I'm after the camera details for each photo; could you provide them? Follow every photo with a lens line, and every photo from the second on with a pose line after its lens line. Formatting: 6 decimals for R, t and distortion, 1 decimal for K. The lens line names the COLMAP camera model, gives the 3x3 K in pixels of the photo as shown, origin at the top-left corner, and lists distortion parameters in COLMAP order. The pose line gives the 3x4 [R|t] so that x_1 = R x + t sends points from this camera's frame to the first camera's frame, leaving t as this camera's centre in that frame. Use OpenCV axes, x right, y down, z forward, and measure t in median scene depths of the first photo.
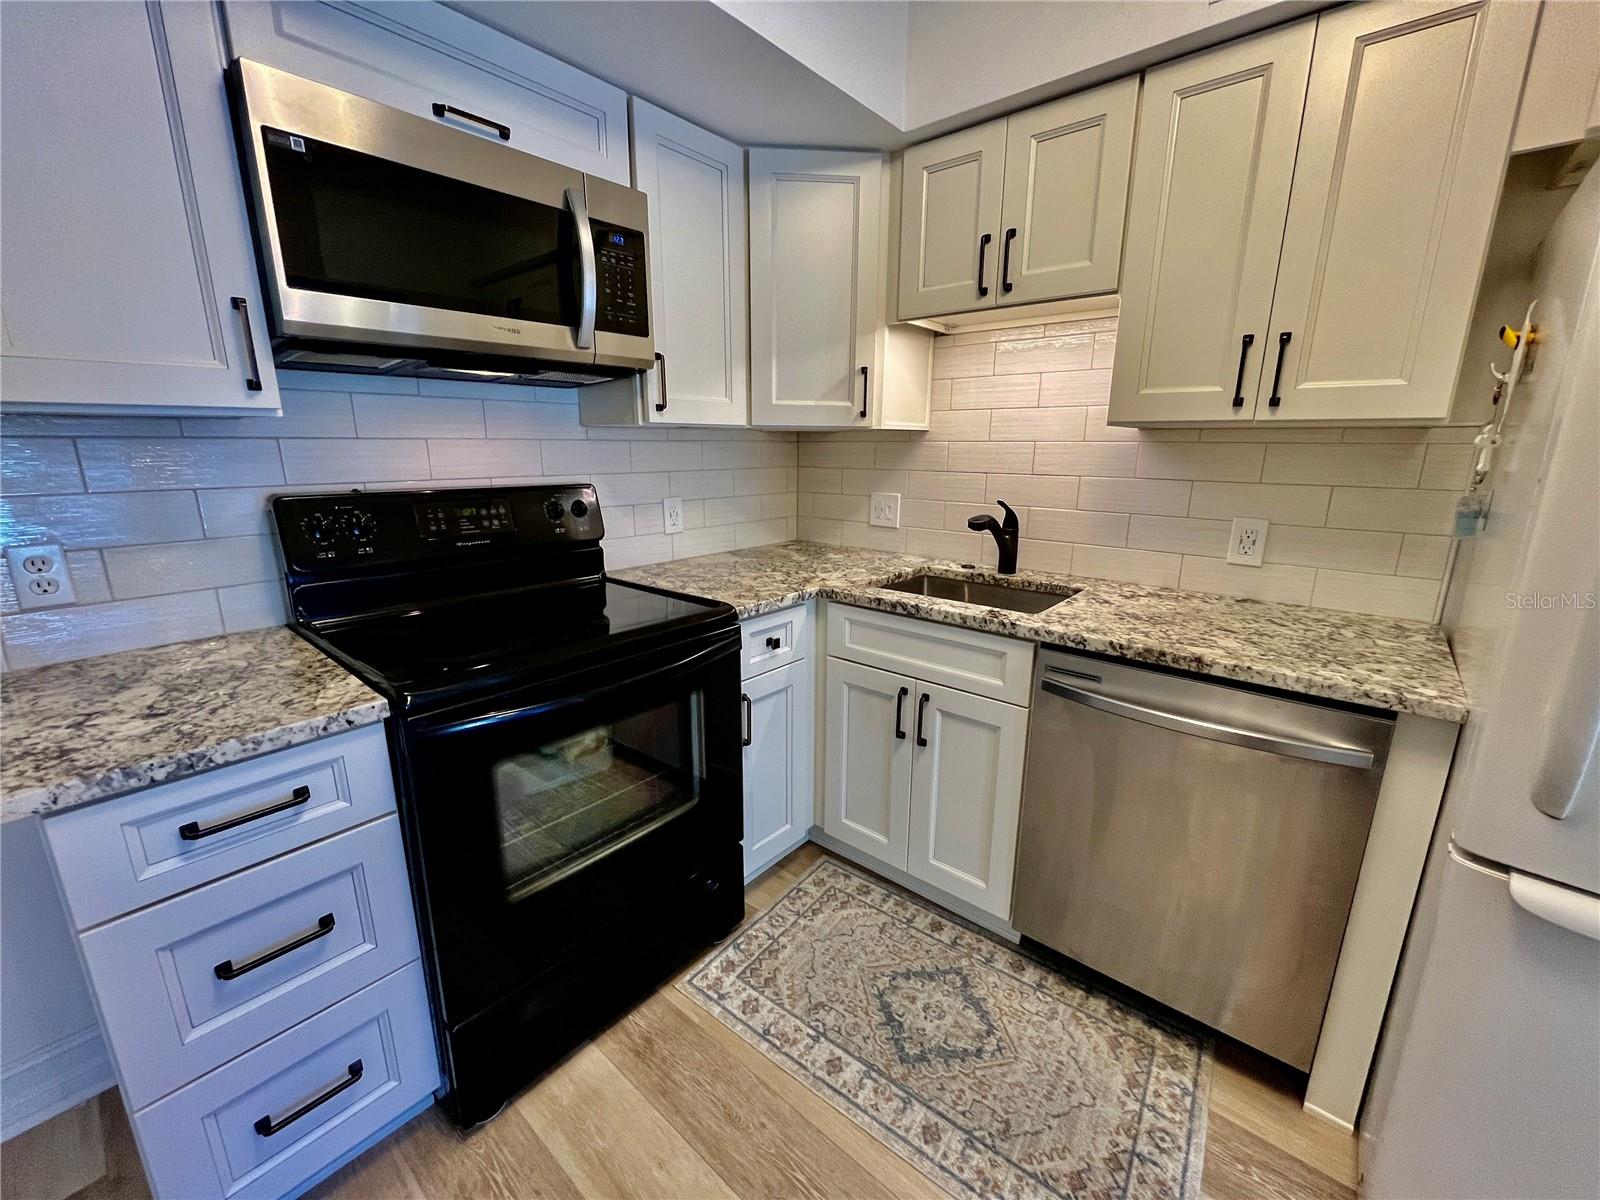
lens RADIAL K [[648.5, 0, 799.2], [0, 648.5, 596.9], [0, 0, 1]] dist [-0.001932, -0.000181]
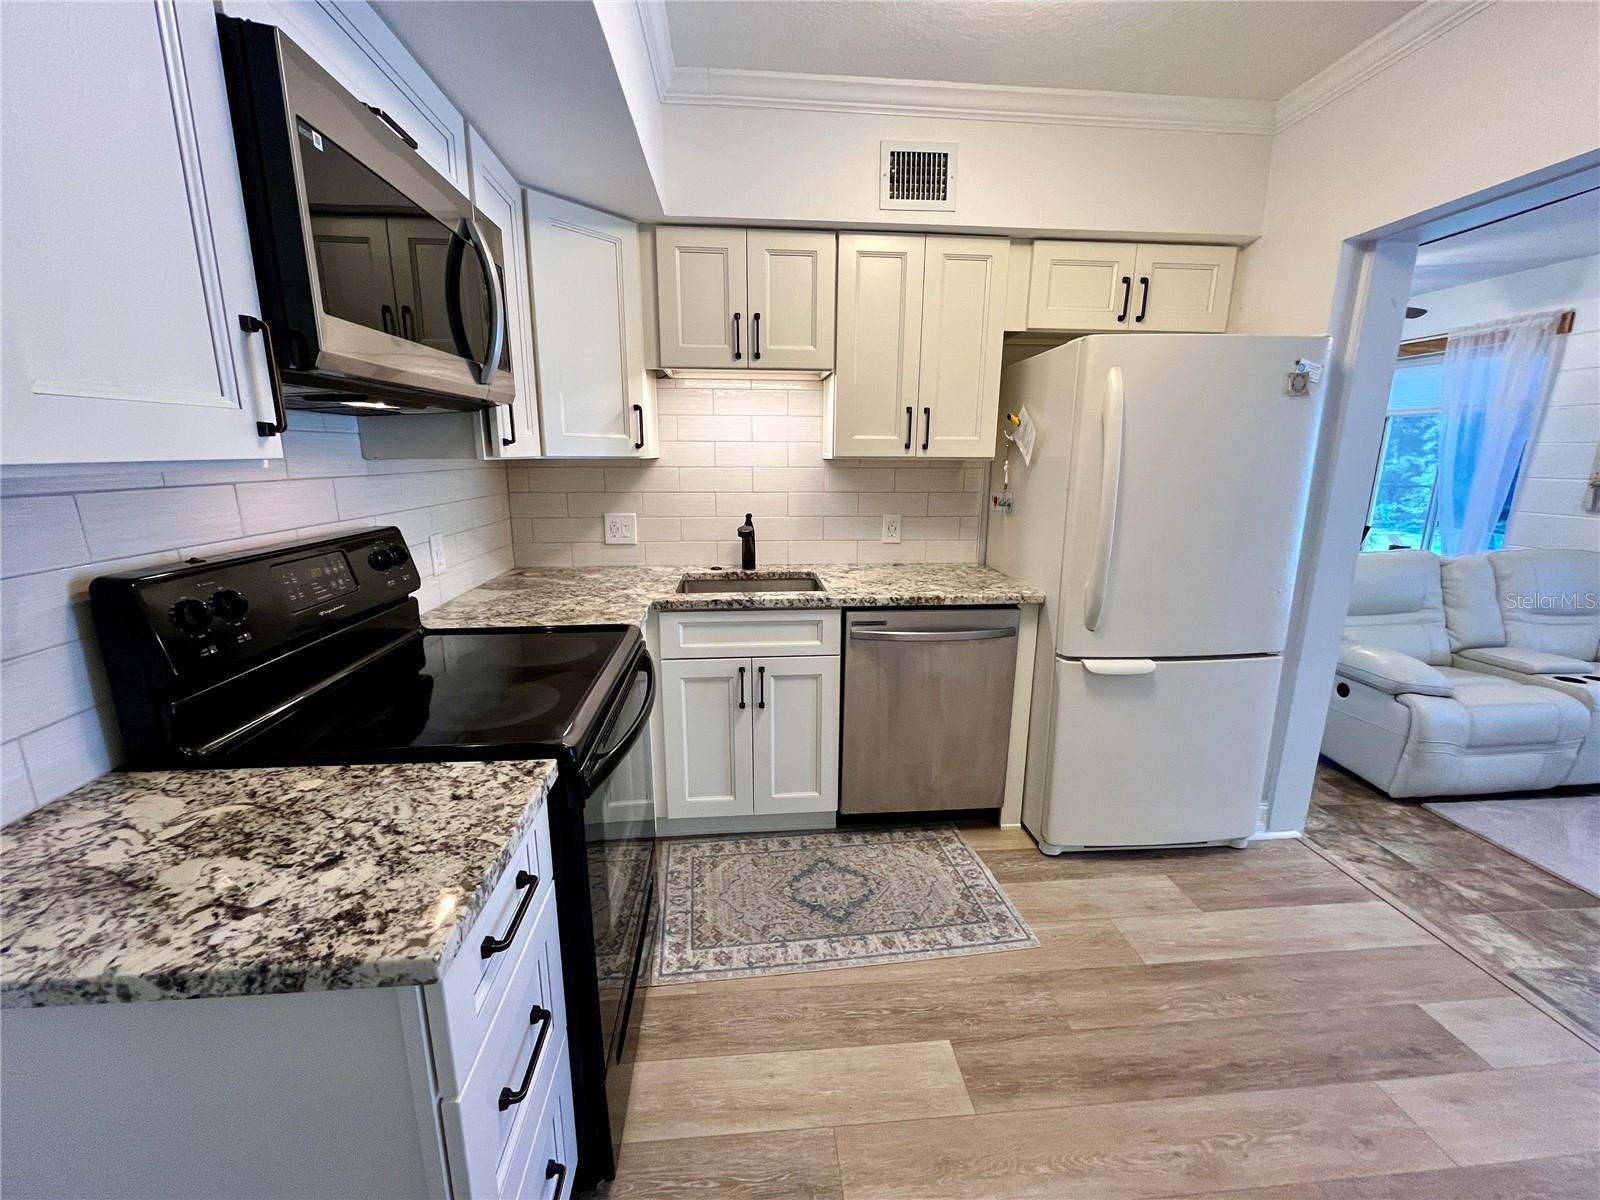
lens RADIAL K [[648.5, 0, 798.2], [0, 648.5, 595.9], [0, 0, 1]] dist [-0.001932, -0.000181]
pose [[0.700857, -0.155409, 0.696167, -0.742387], [0.164091, 0.984929, 0.054674, -0.055568], [-0.694172, 0.075916, 0.715795, 0.023356]]
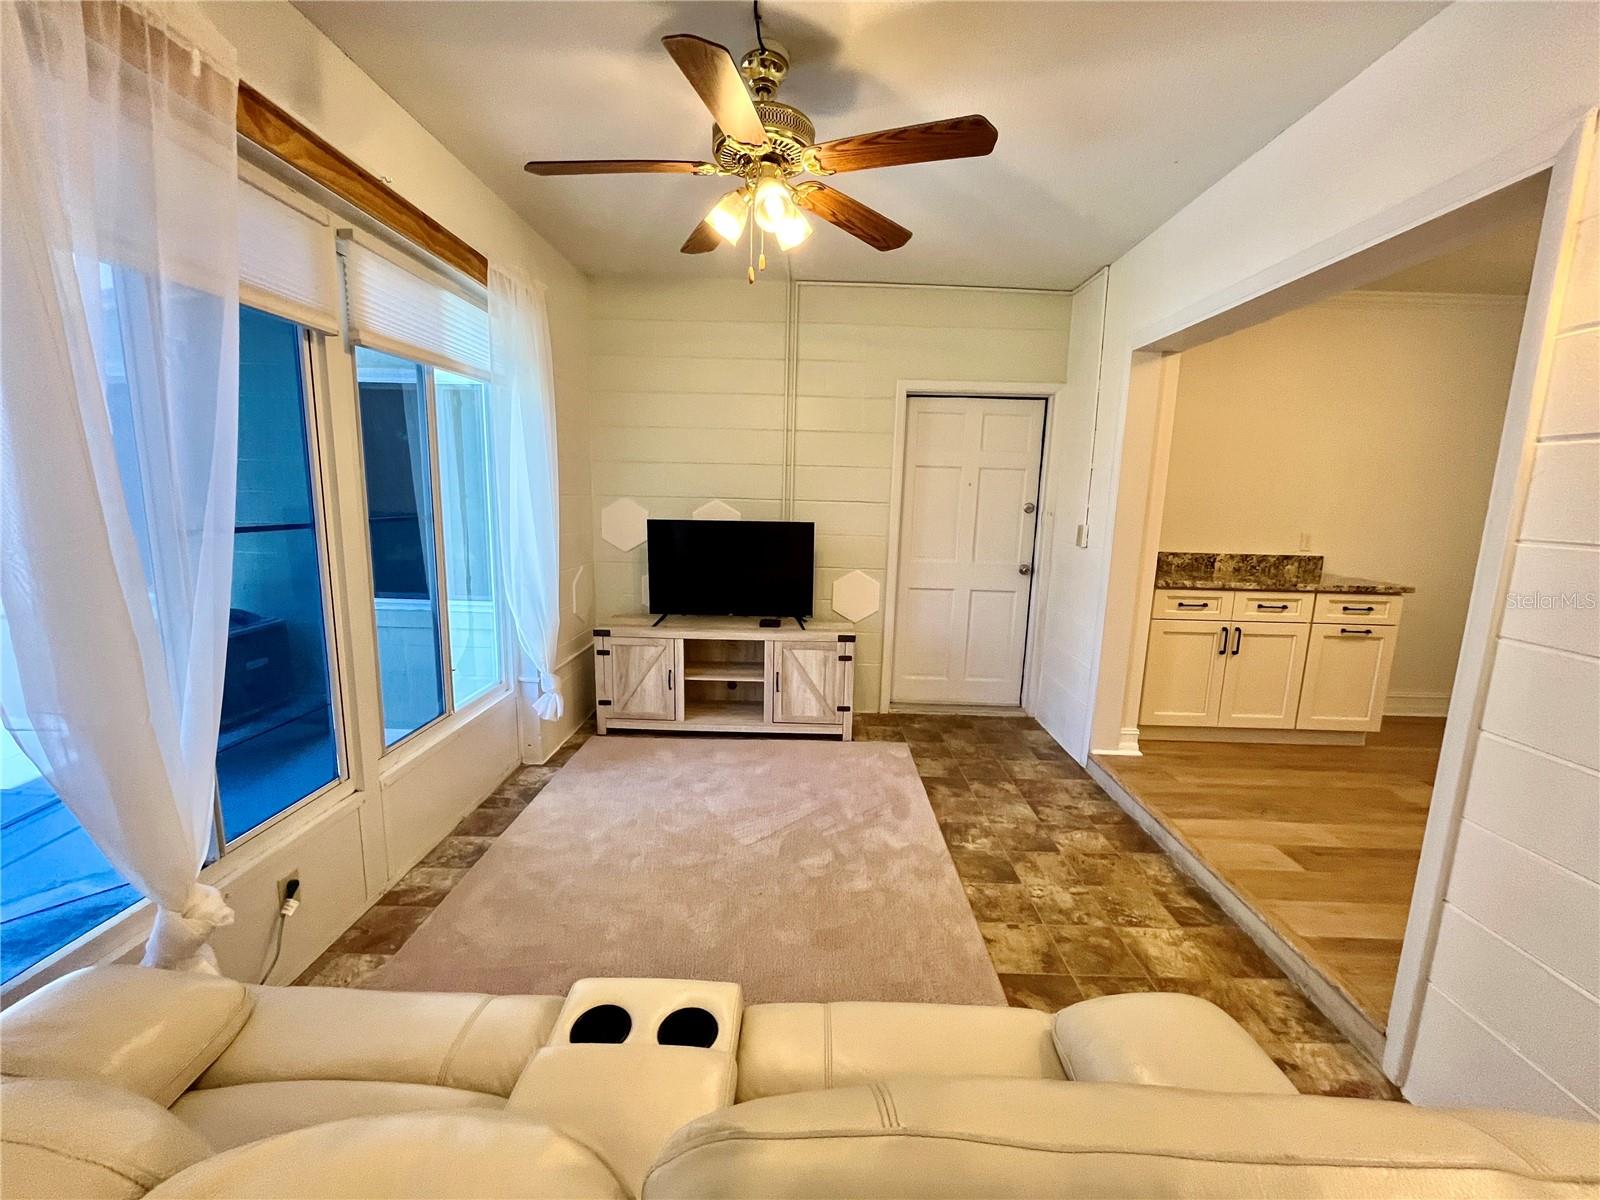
lens RADIAL K [[648.5, 0, 798.4], [0, 648.5, 599.1], [0, 0, 1]] dist [-0.001932, -0.000181]
pose [[-0.769115, 0.079198, -0.634184, 2.713484], [-0.180464, 0.925000, 0.334376, -0.046772], [0.613102, 0.371621, -0.697139, 0.239371]]
